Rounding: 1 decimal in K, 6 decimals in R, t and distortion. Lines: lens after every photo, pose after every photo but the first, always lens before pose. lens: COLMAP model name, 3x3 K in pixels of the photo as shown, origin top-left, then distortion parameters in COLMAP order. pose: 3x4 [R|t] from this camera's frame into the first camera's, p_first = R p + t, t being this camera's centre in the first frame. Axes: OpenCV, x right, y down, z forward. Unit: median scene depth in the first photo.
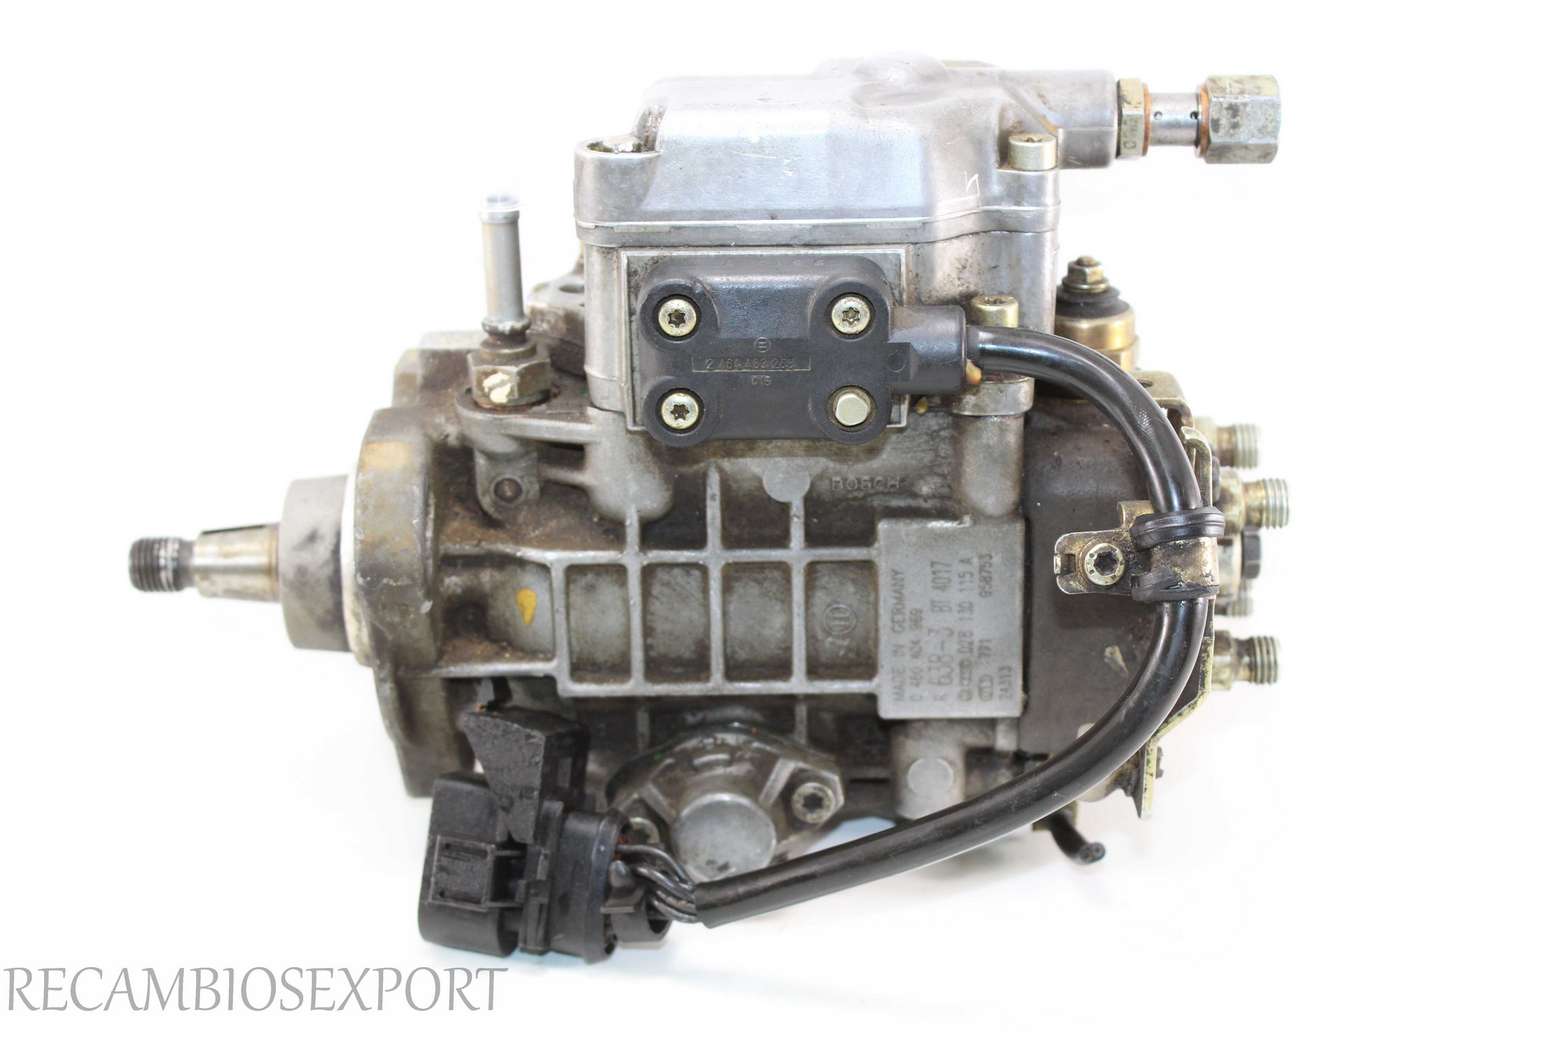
lens RADIAL K [[2762.7, 0, 778.2], [0, 2762.7, 518.5], [0, 0, 1]] dist [0.022305, 0.000000]
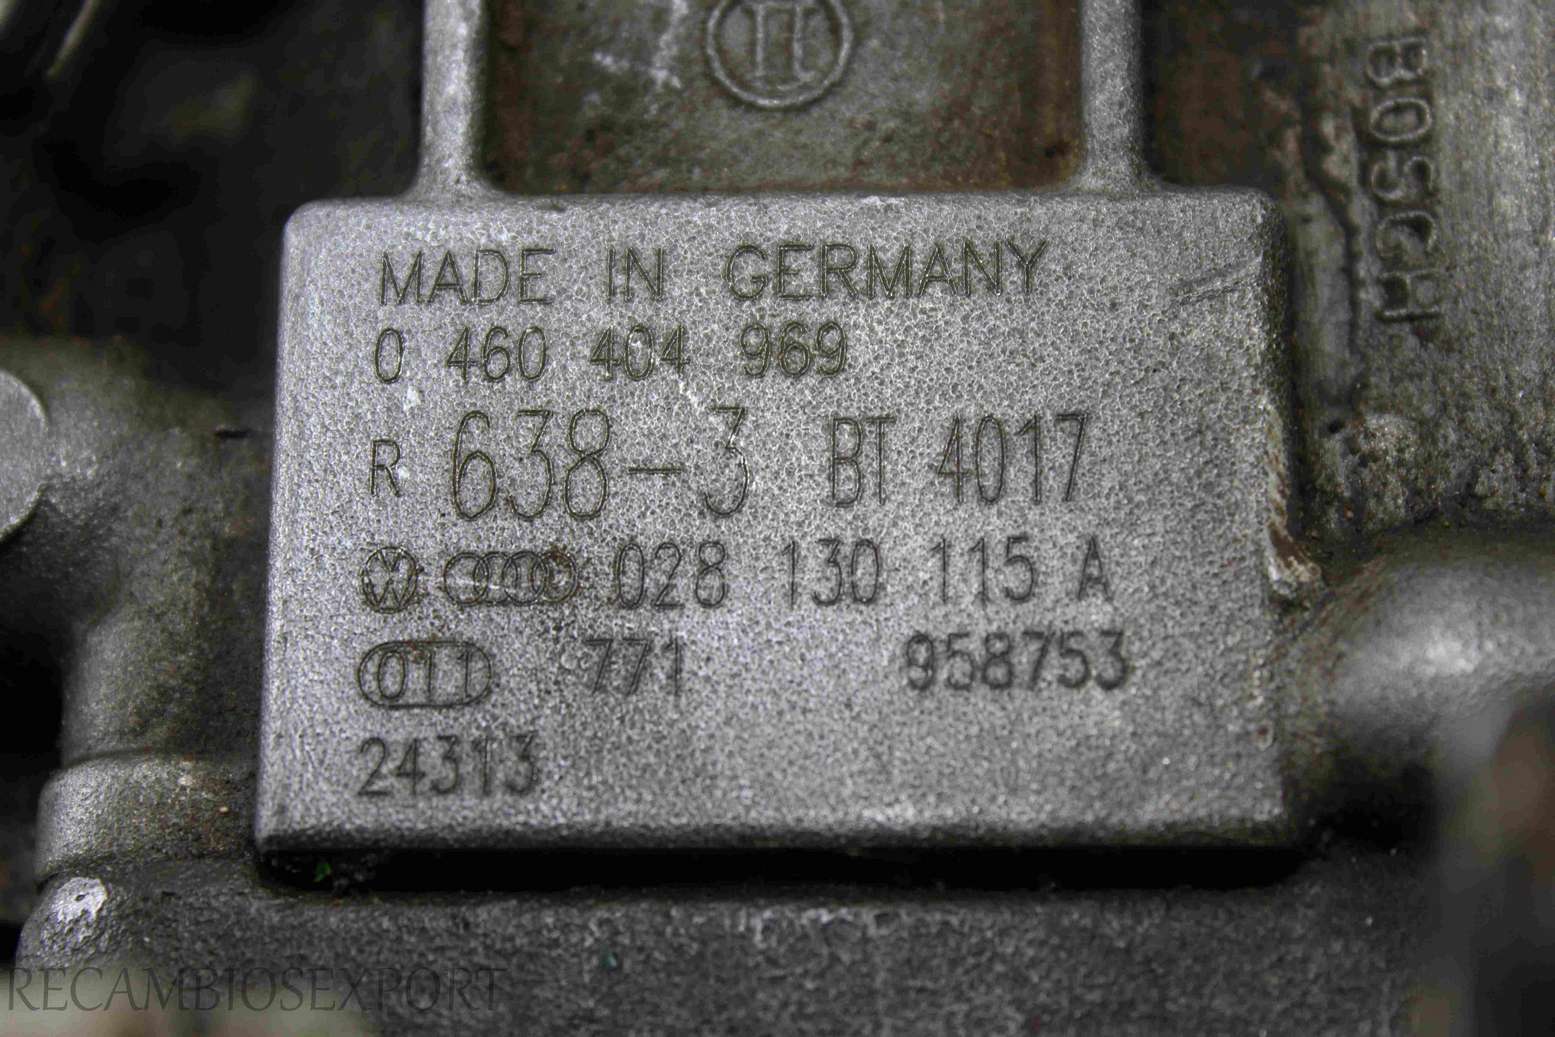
lens RADIAL K [[3896.7, 0, 777.2], [0, 3896.7, 517.5], [0, 0, 1]] dist [-0.124065, 0.000000]
pose [[-0.024502, 0.964825, -0.261750, 0.140920], [-0.951177, -0.103081, -0.290925, 0.123710], [-0.307673, 0.241842, 0.920245, 0.725644]]
